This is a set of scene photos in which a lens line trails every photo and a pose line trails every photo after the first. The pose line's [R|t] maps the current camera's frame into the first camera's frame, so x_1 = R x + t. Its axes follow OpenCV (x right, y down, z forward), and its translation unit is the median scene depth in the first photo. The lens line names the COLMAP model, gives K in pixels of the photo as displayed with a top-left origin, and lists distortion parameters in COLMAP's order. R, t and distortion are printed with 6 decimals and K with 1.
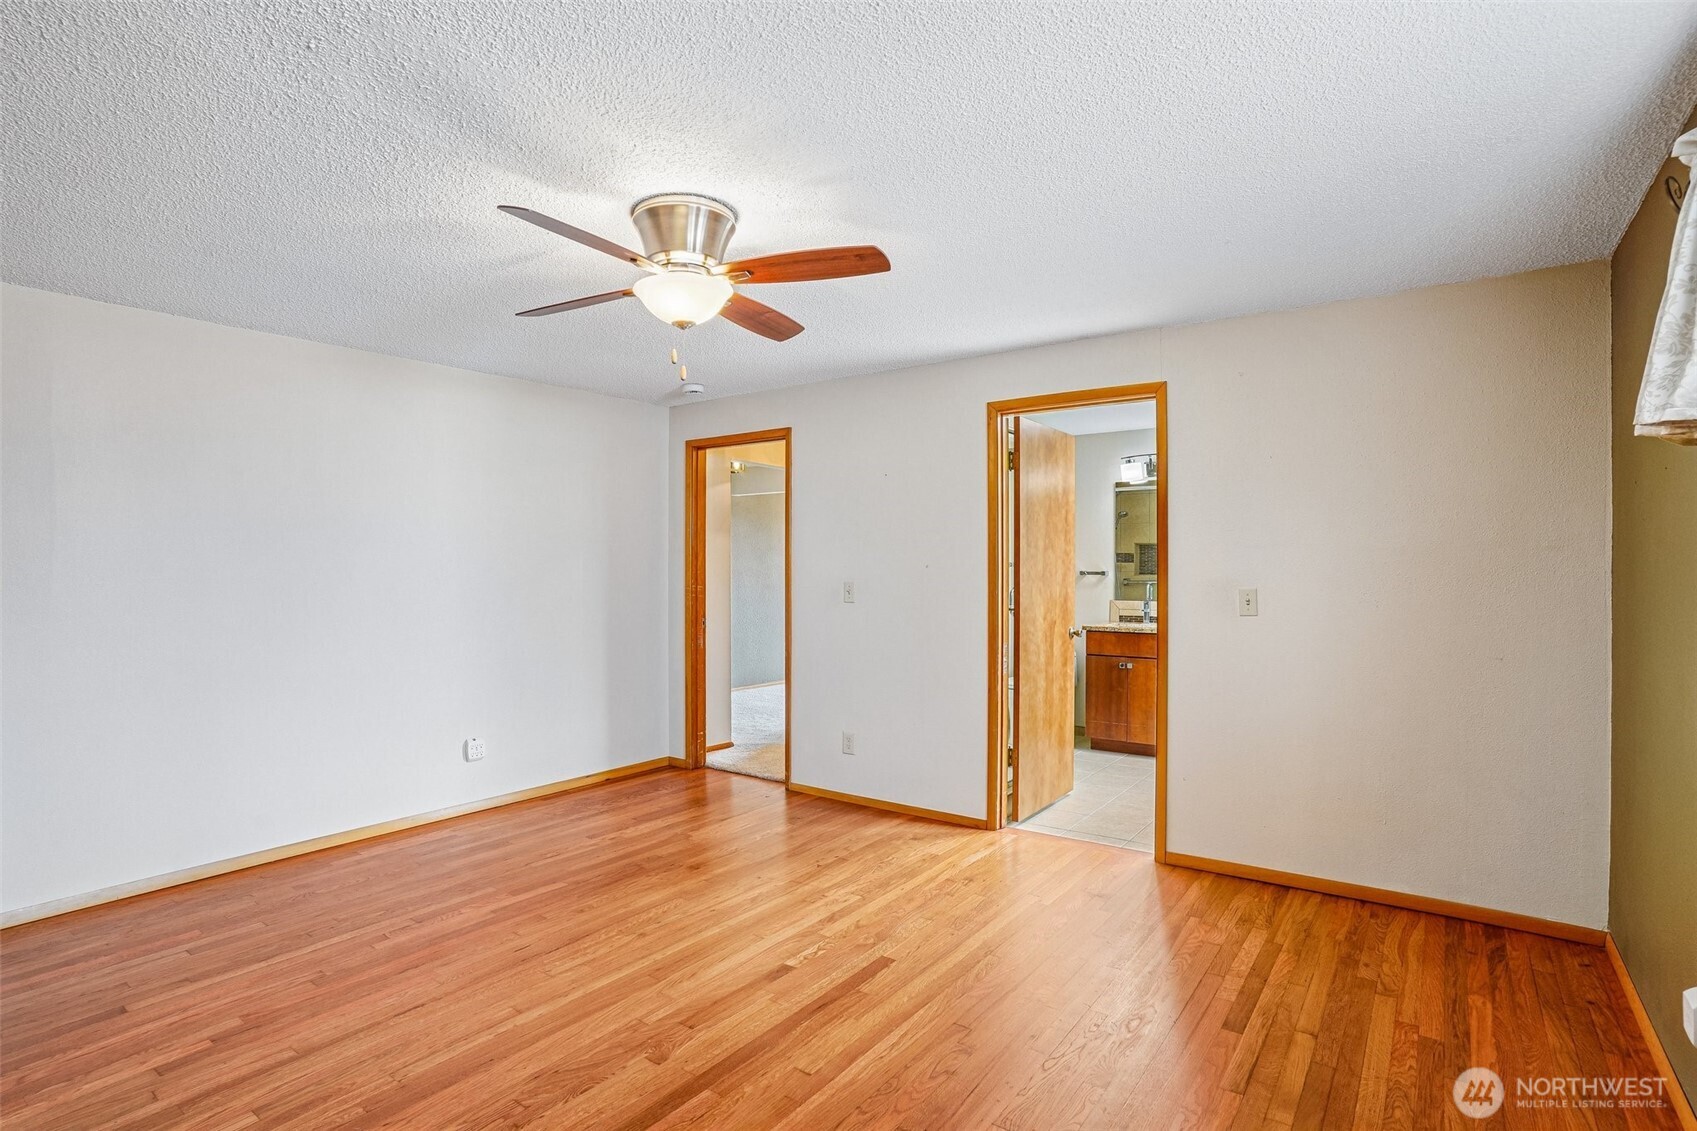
lens RADIAL K [[850.0, 0, 848.5], [0, 850.0, 565.5], [0, 0, 1]] dist [-0.052940, 0.023156]
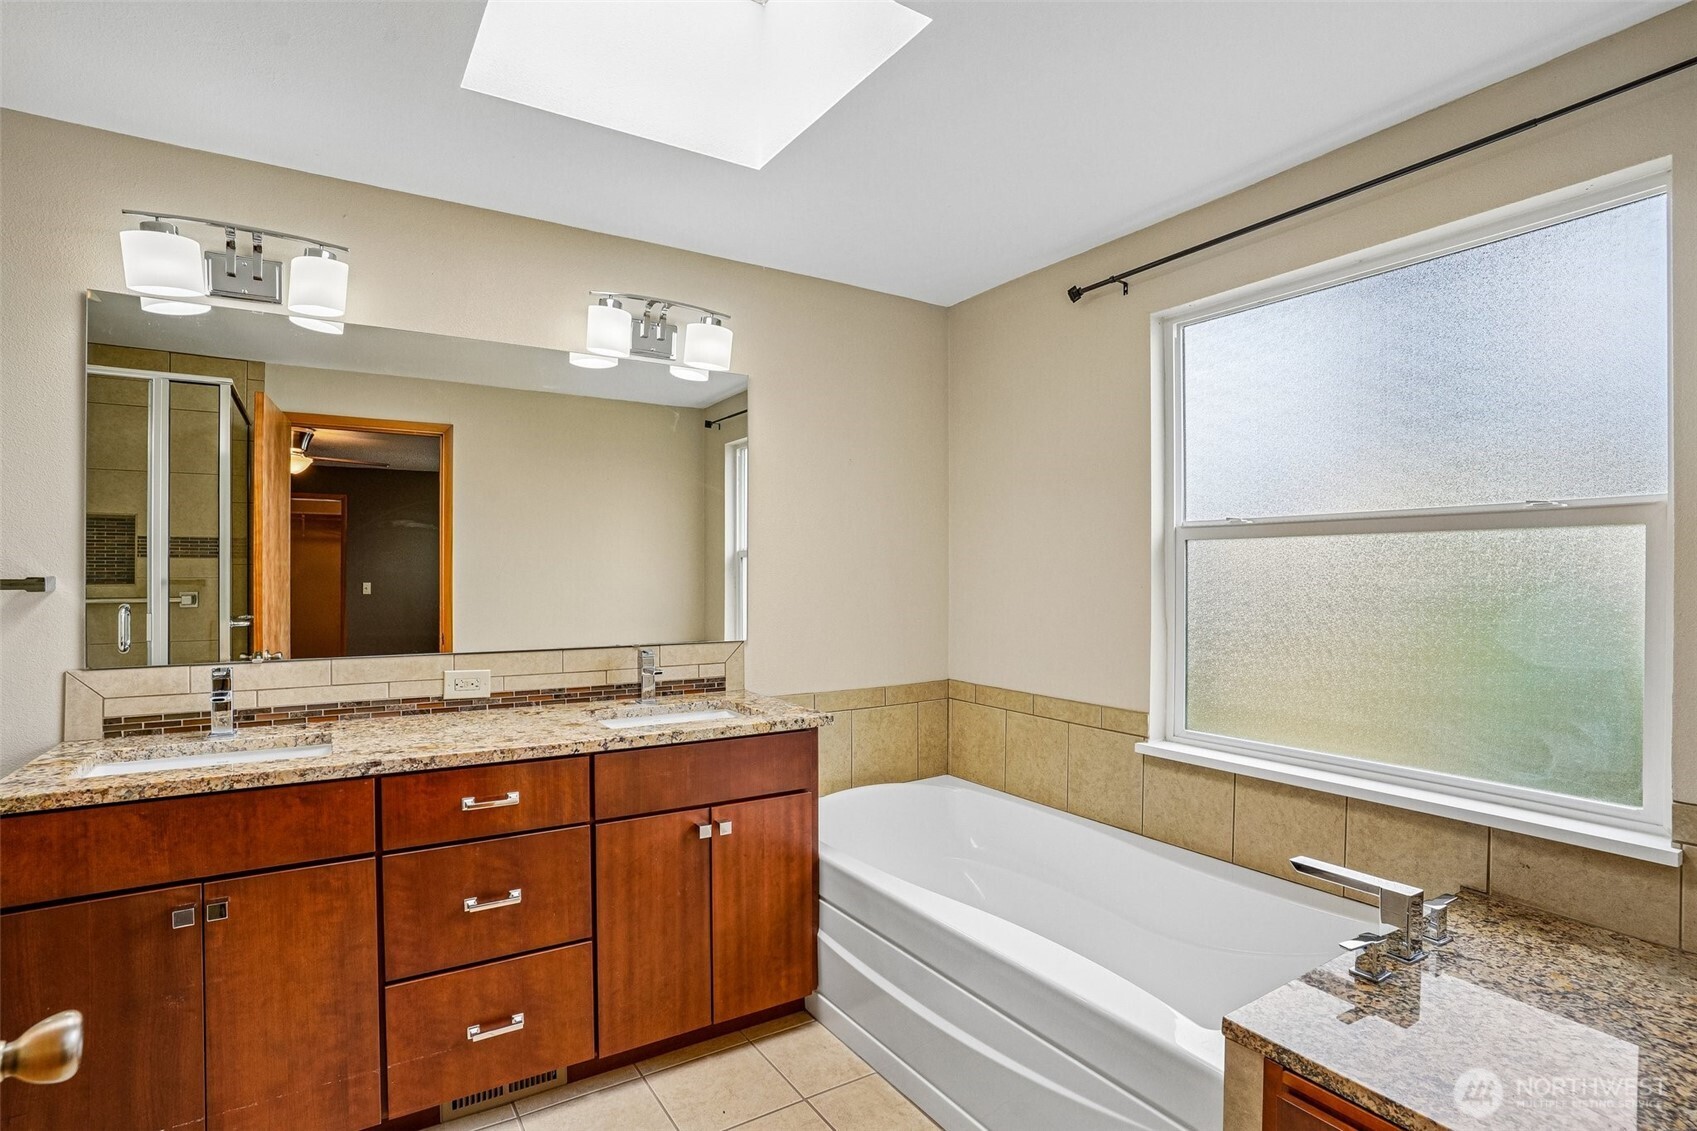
lens RADIAL K [[850.0, 0, 848.5], [0, 850.0, 565.5], [0, 0, 1]] dist [-0.052940, 0.023156]
pose [[0.362578, -0.006171, 0.931933, 0.136365], [-0.000590, 0.999976, 0.006851, 0.000323], [-0.931953, -0.003034, 0.362566, 0.634126]]
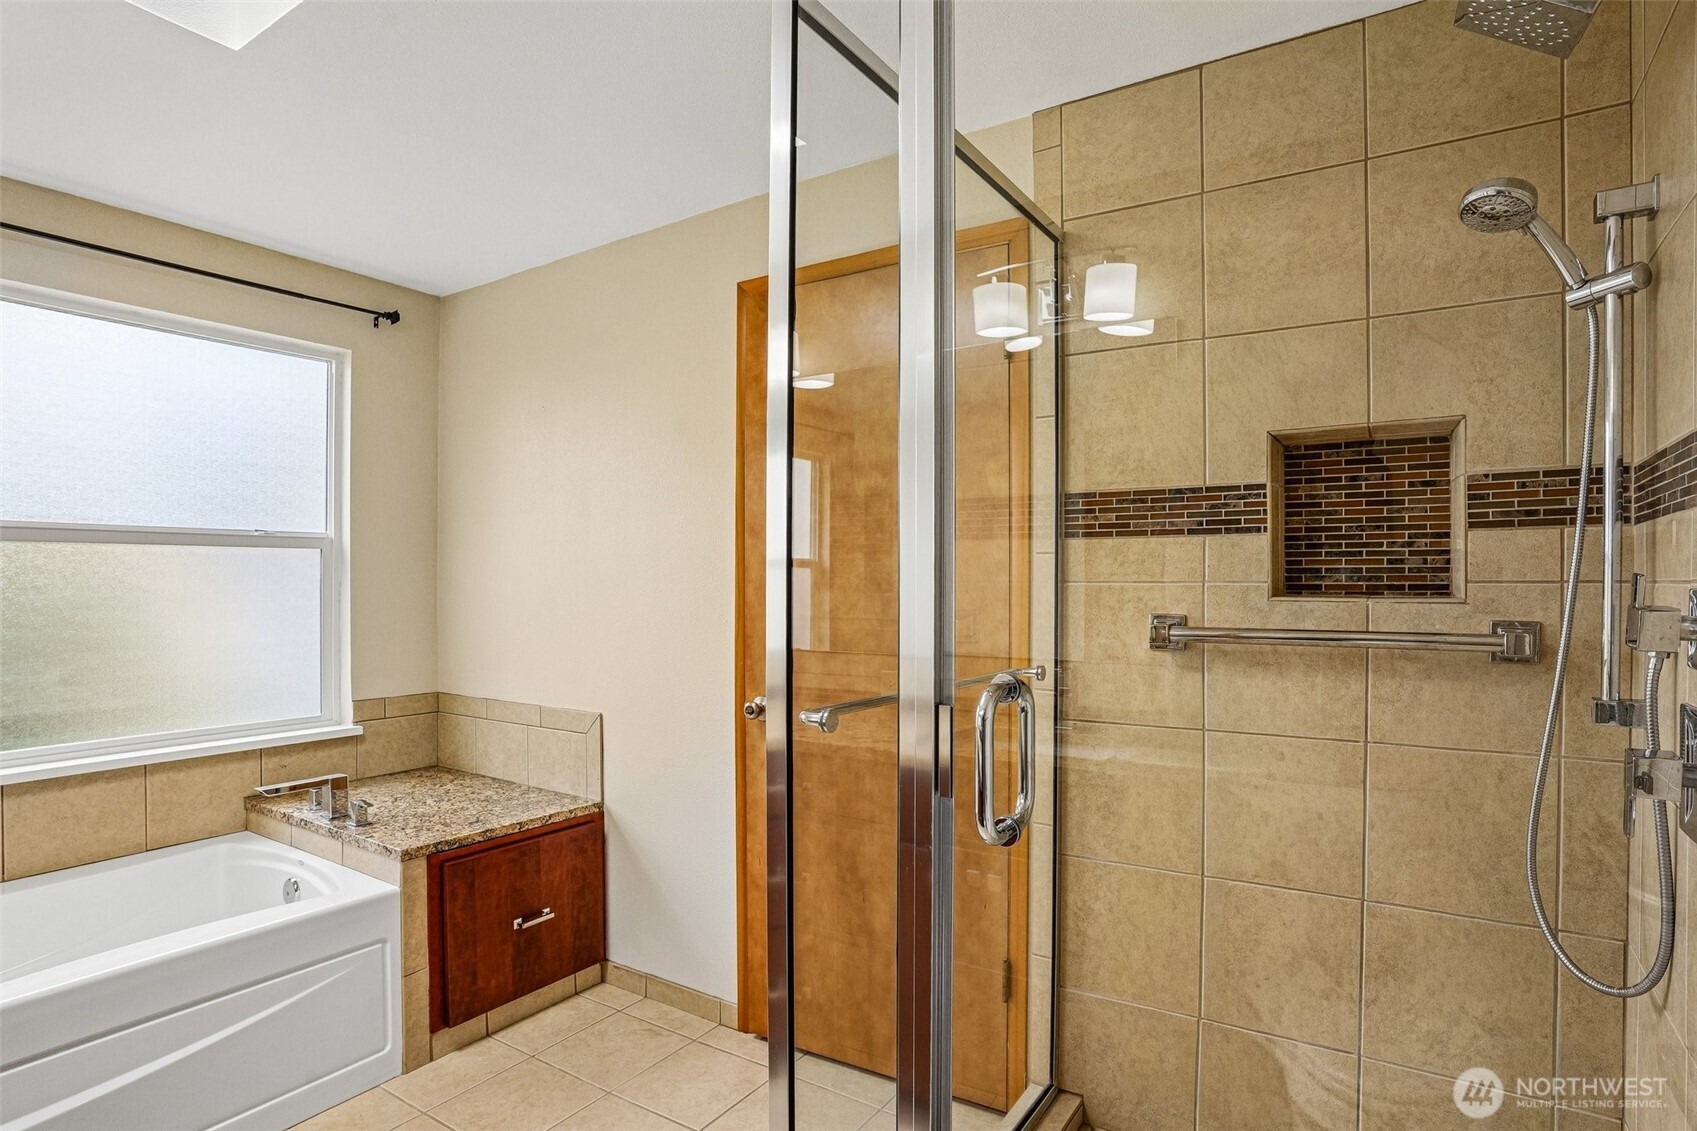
lens RADIAL K [[850.0, 0, 848.5], [0, 850.0, 565.5], [0, 0, 1]] dist [-0.052940, 0.023156]
pose [[-0.999977, -0.001756, -0.006487, 0.239129], [-0.001610, 0.999746, -0.022490, 0.016210], [0.006525, -0.022479, -0.999726, 1.286878]]
